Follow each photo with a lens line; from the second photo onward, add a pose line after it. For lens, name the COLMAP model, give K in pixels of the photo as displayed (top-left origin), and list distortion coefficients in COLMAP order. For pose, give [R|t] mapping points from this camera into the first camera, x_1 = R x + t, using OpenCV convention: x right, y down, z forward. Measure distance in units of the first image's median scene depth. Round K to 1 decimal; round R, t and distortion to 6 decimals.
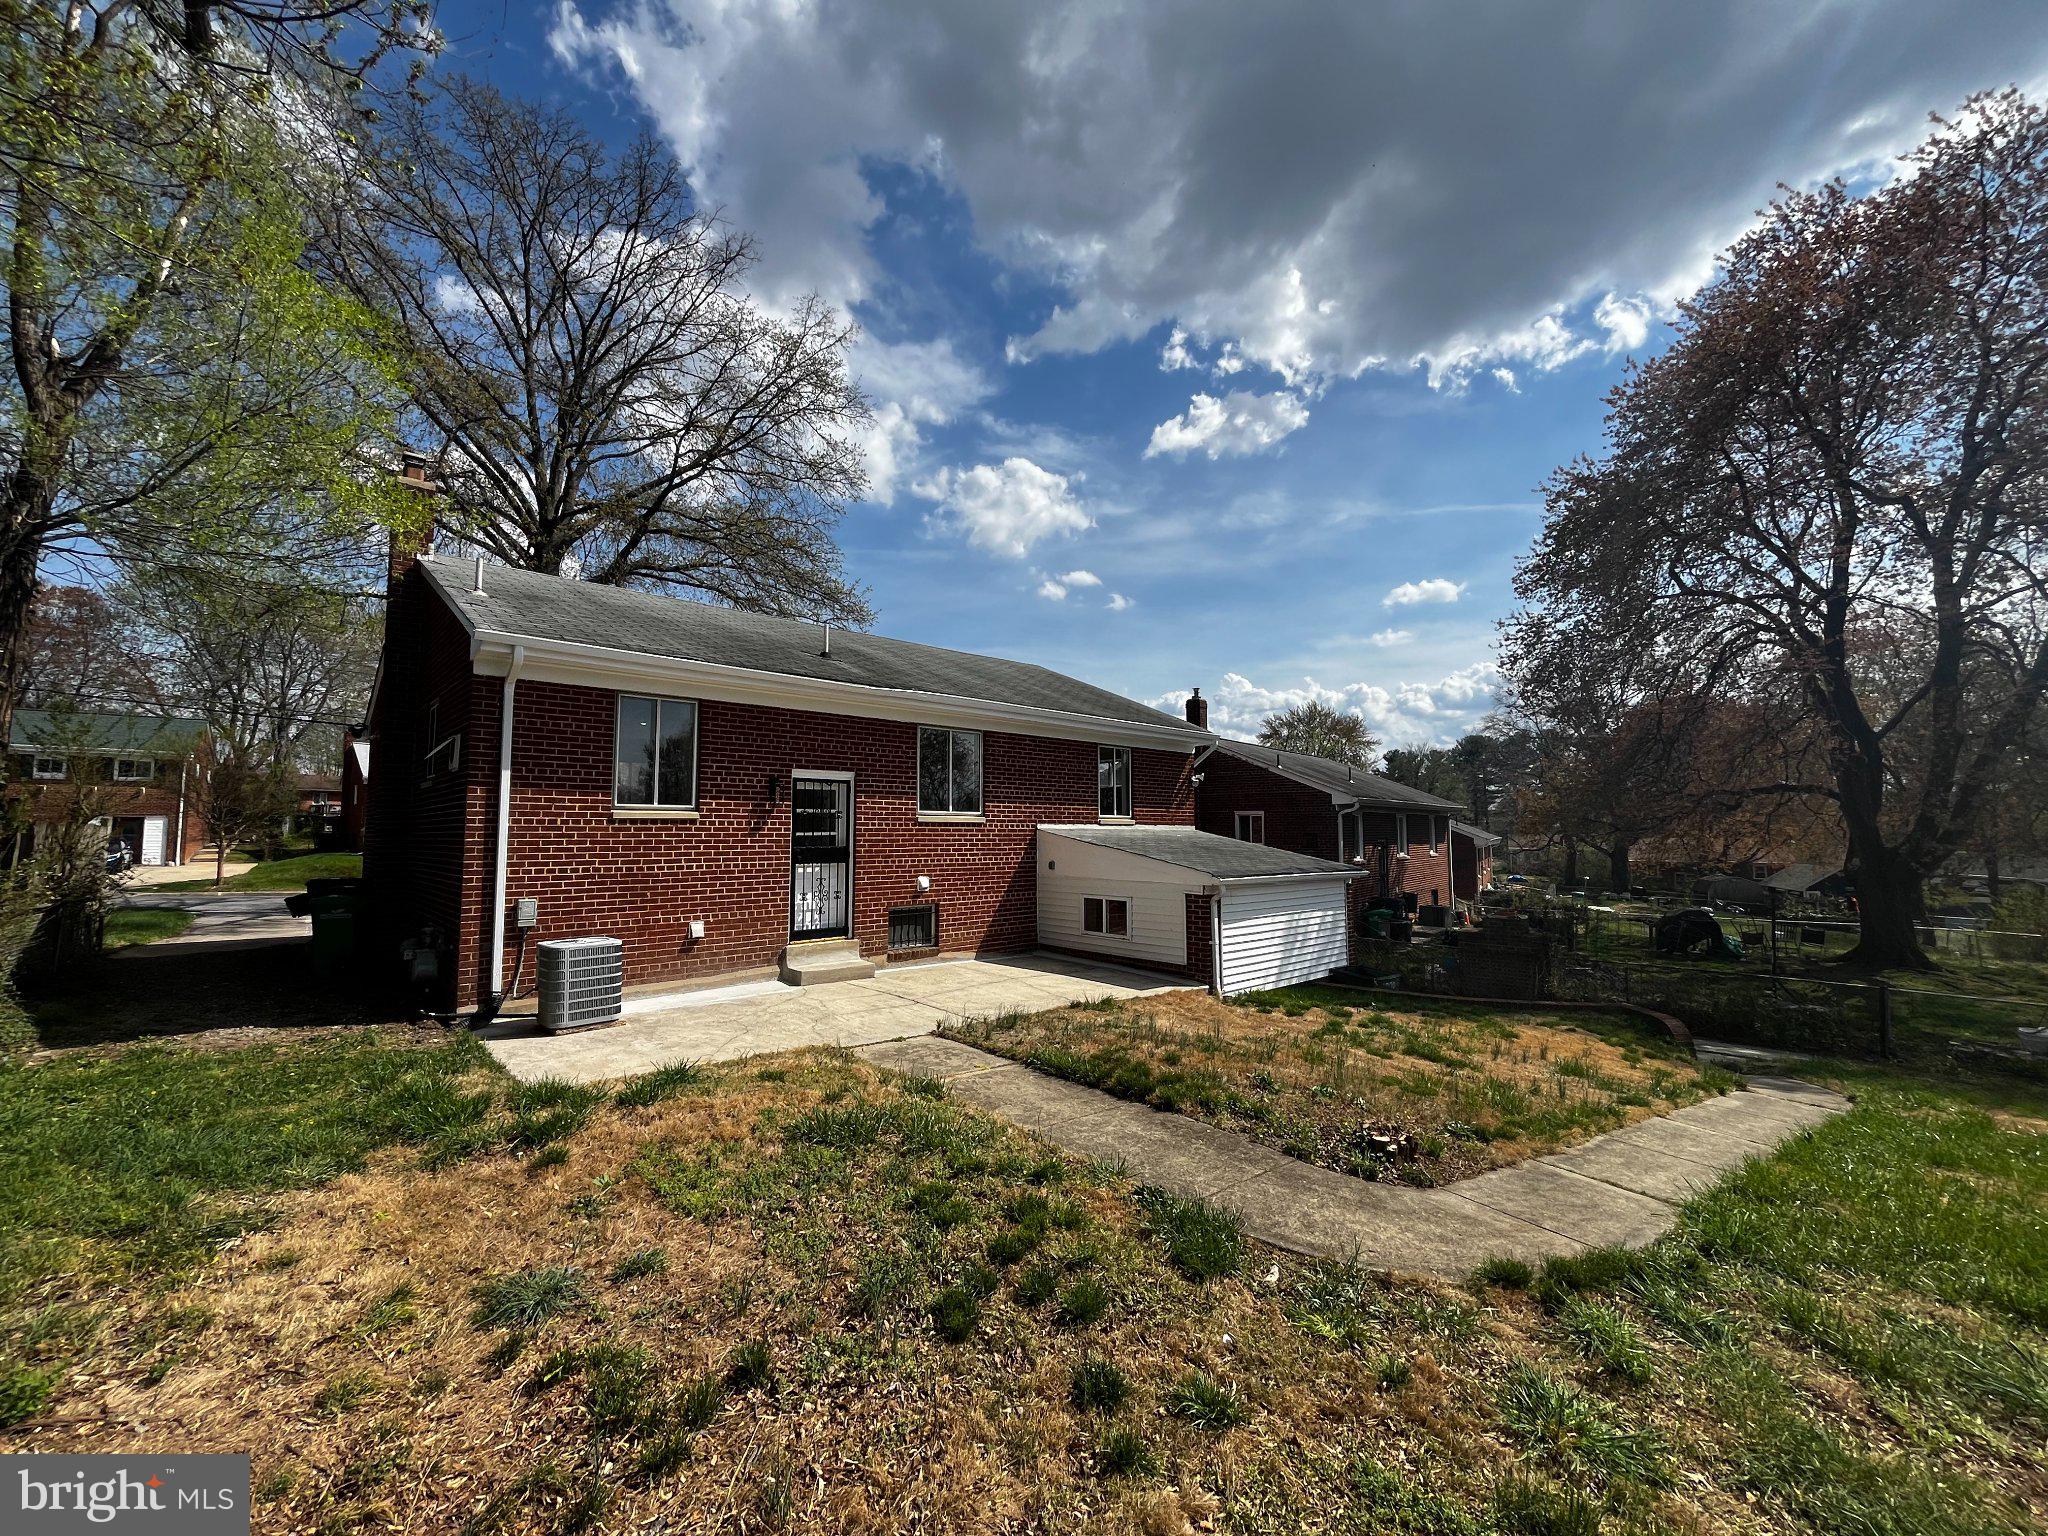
lens RADIAL K [[831.3, 0, 1029.2], [0, 831.3, 770.1], [0, 0, 1]] dist [-0.003378, 0.000207]
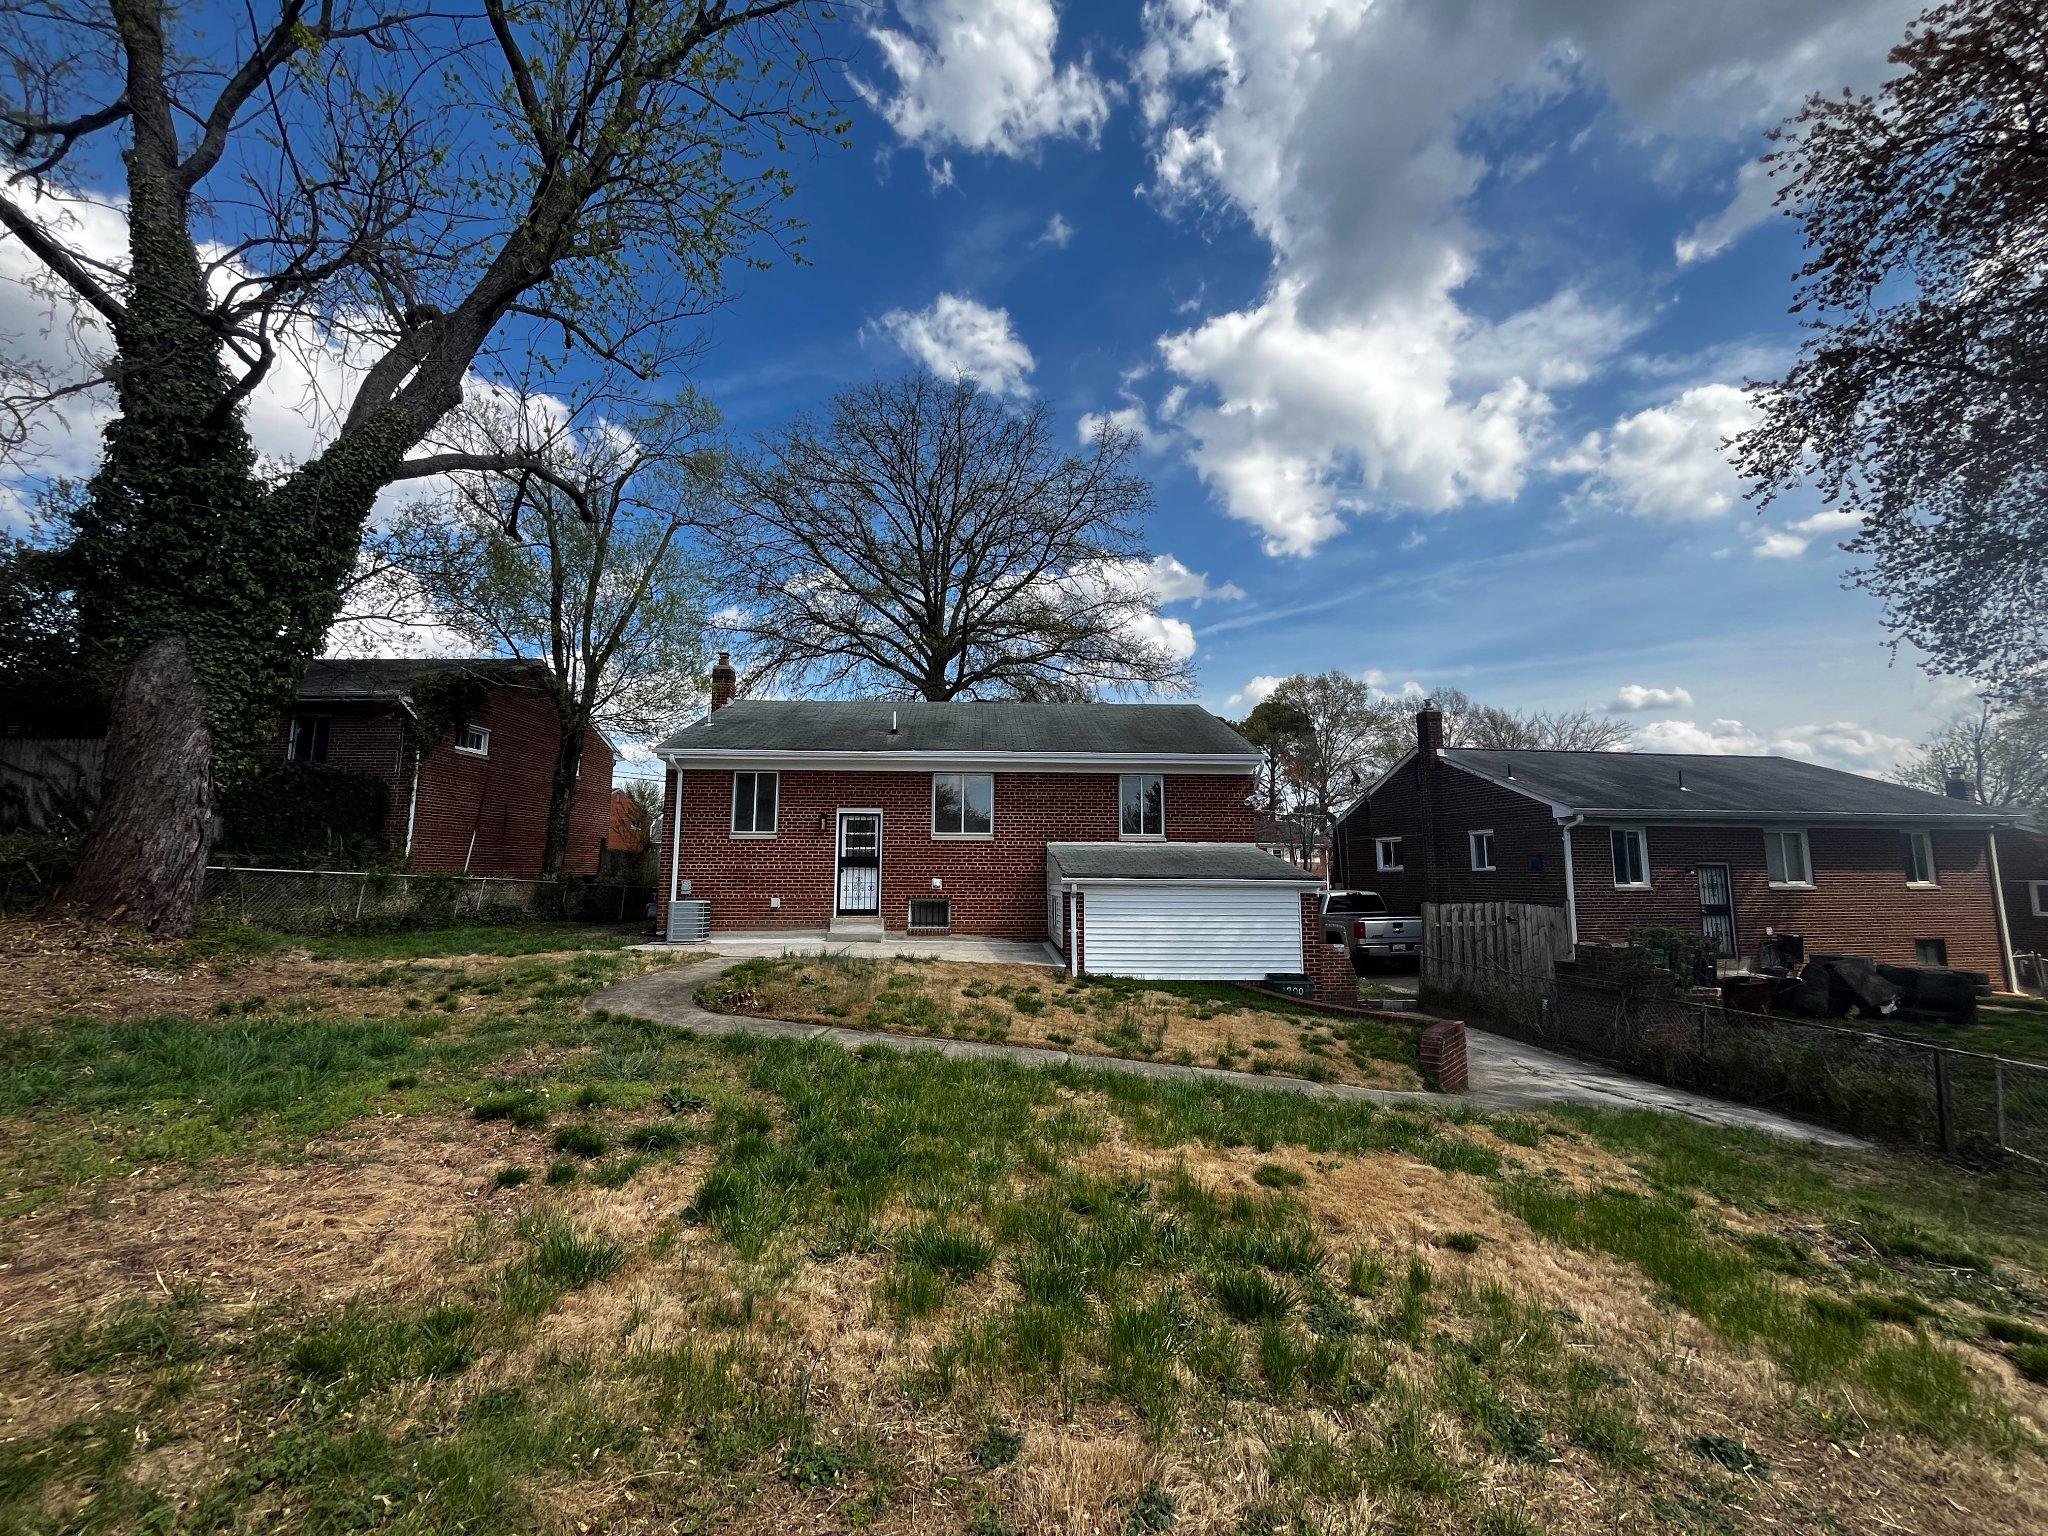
lens RADIAL K [[863.9, 0, 1022.6], [0, 863.9, 766.9], [0, 0, 1]] dist [0.002121, 0.000029]
pose [[0.758554, -0.080975, -0.646559, 1.014675], [0.045396, 0.996405, -0.071530, 0.052627], [0.650027, 0.024908, 0.759503, -0.034937]]
